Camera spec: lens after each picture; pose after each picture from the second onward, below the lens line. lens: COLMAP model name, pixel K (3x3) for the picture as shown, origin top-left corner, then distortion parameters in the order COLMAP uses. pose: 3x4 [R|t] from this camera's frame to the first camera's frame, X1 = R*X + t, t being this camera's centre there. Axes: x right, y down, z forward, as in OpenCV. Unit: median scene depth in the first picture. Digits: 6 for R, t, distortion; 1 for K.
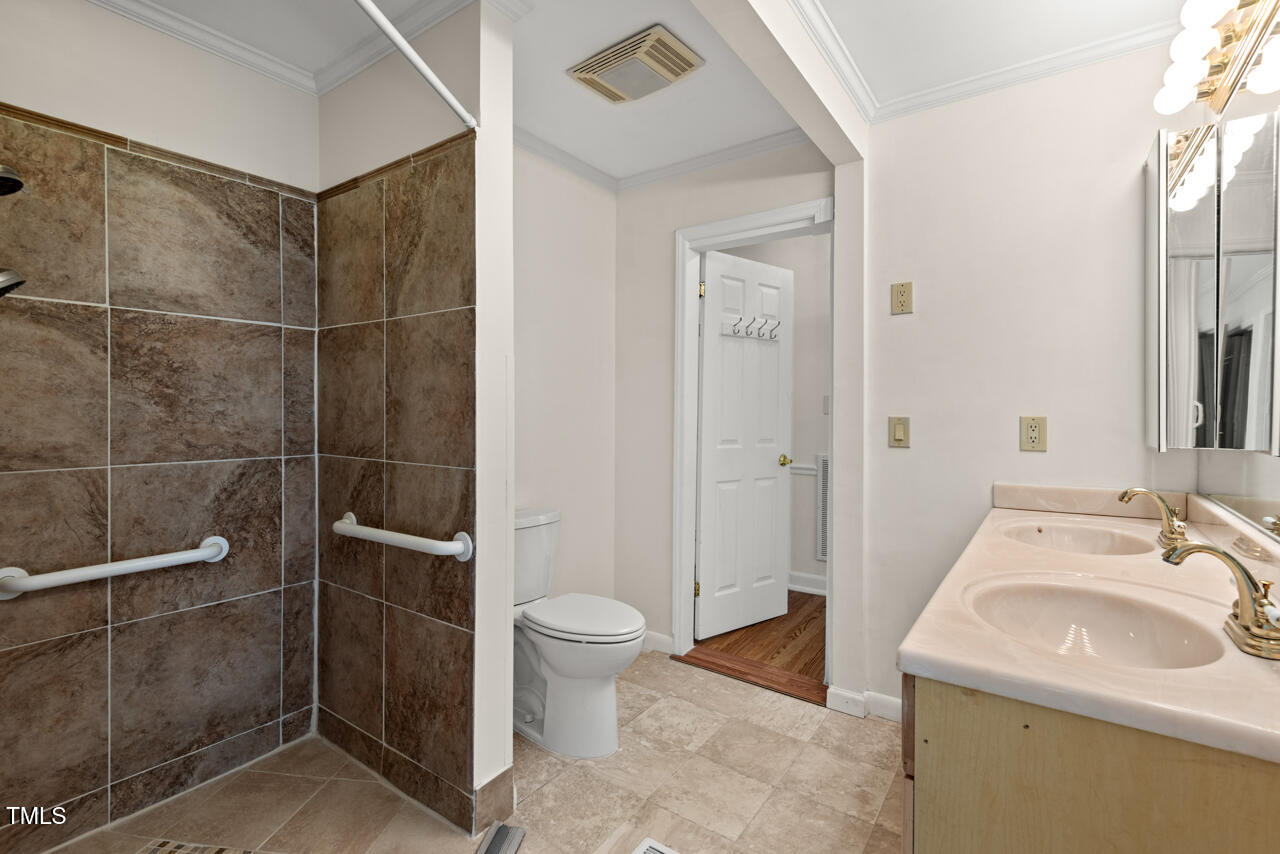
lens RADIAL K [[580.5, 0, 641.2], [0, 580.5, 420.4], [0, 0, 1]] dist [0.014121, -0.004397]
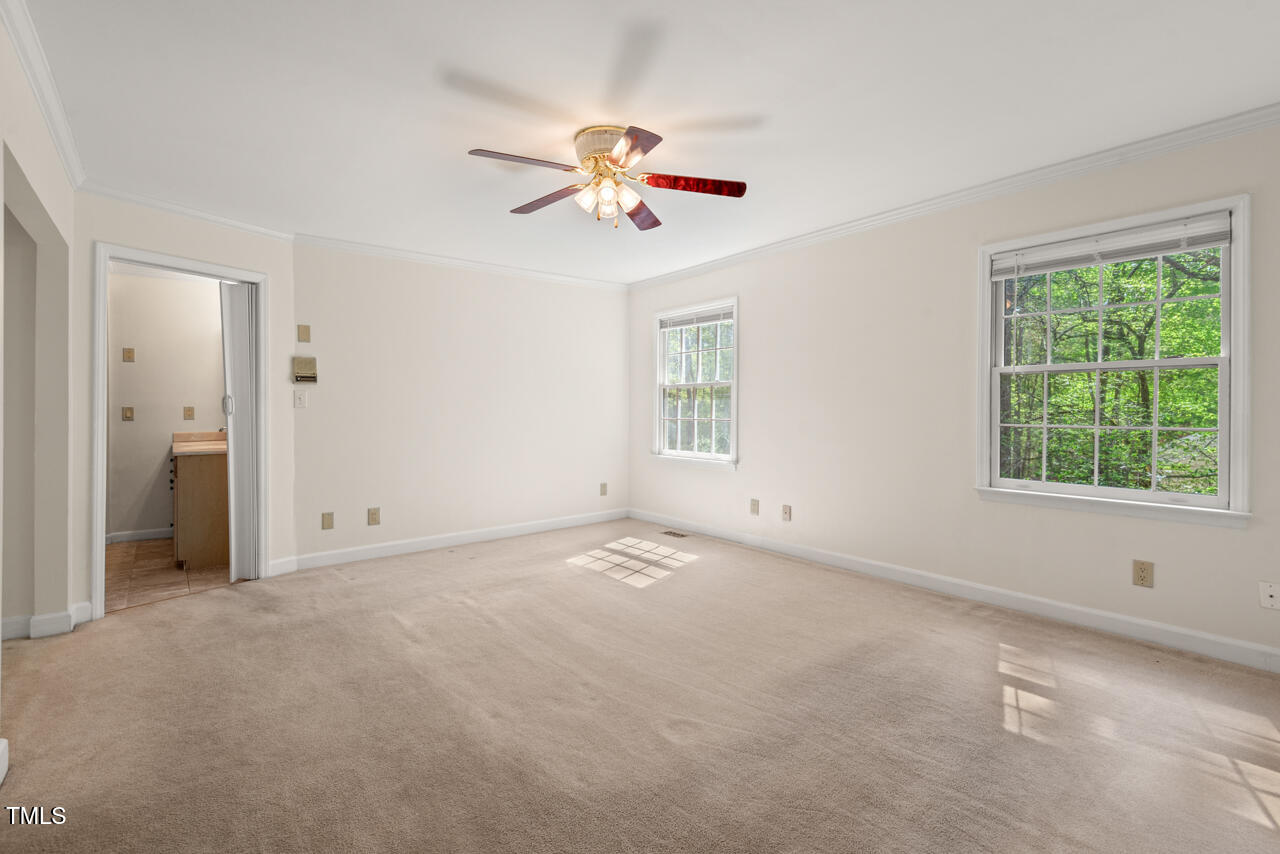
lens RADIAL K [[580.5, 0, 639.8], [0, 580.5, 420.2], [0, 0, 1]] dist [0.014121, -0.004397]
pose [[0.406992, -0.012495, 0.913346, -0.925508], [0.010442, 0.999905, 0.009027, 0.051420], [-0.913372, 0.005863, 0.407084, -1.953743]]
